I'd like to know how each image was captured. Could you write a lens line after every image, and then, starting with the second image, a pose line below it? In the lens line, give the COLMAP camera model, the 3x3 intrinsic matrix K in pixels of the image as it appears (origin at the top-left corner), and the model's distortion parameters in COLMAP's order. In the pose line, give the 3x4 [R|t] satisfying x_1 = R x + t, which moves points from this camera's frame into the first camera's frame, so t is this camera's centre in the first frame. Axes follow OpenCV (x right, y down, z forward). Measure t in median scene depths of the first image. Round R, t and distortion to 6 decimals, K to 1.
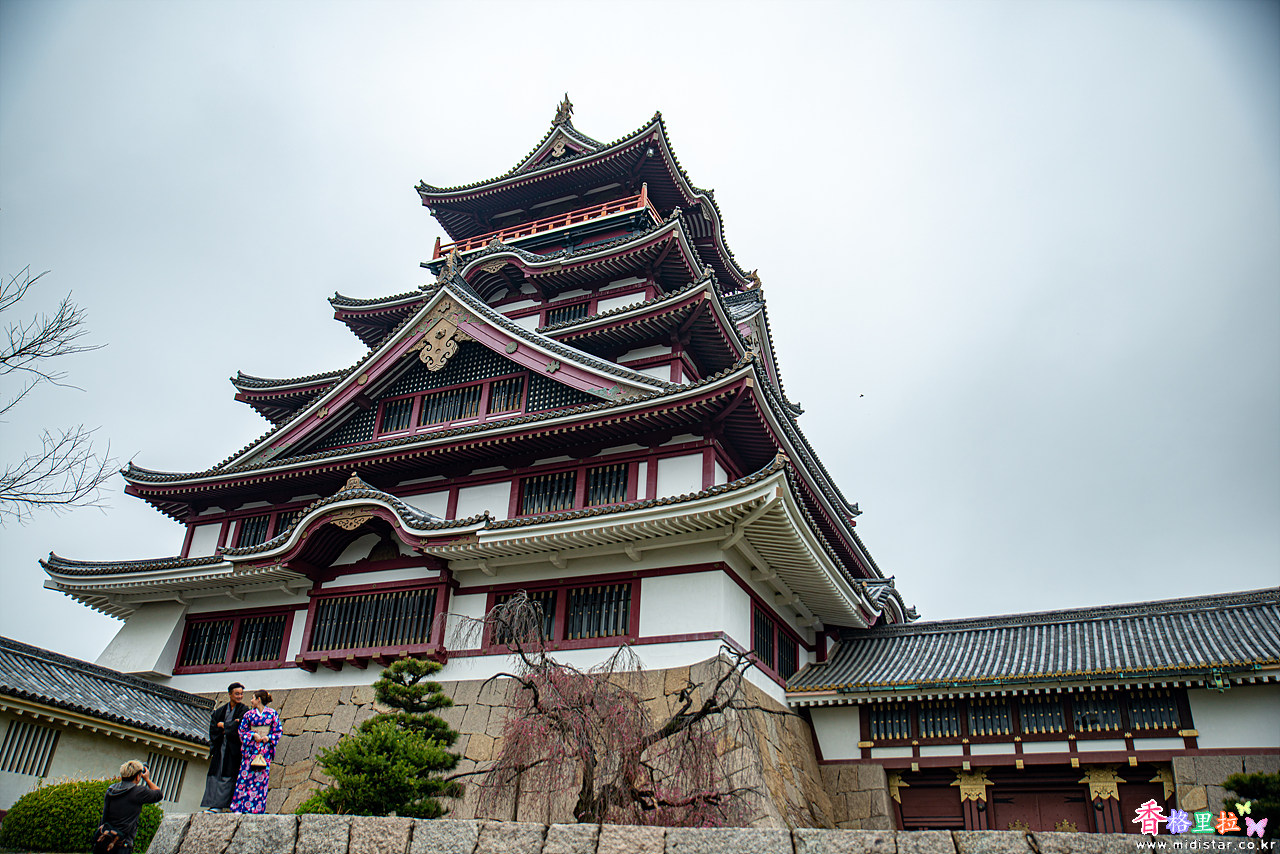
lens RADIAL K [[1026.4, 0, 632.4], [0, 1026.4, 428.3], [0, 0, 1]] dist [-0.070526, 0.073232]
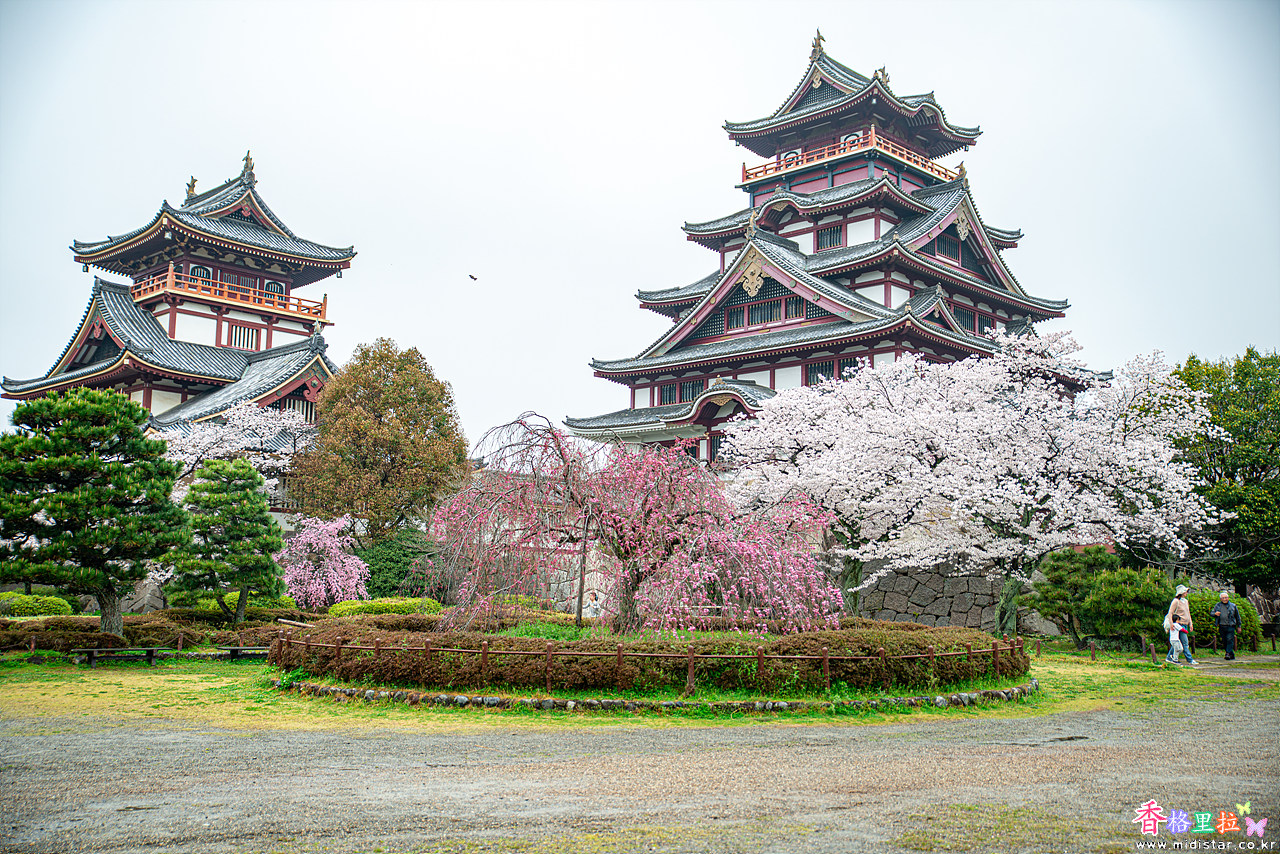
lens RADIAL K [[1300.8, 0, 638.0], [0, 1300.8, 419.1], [0, 0, 1]] dist [0.003486, 0.000000]
pose [[0.937405, -0.082776, -0.338259, 0.408860], [0.184307, 0.942074, 0.280226, -0.595794], [0.295469, -0.325029, 0.898362, -1.276628]]
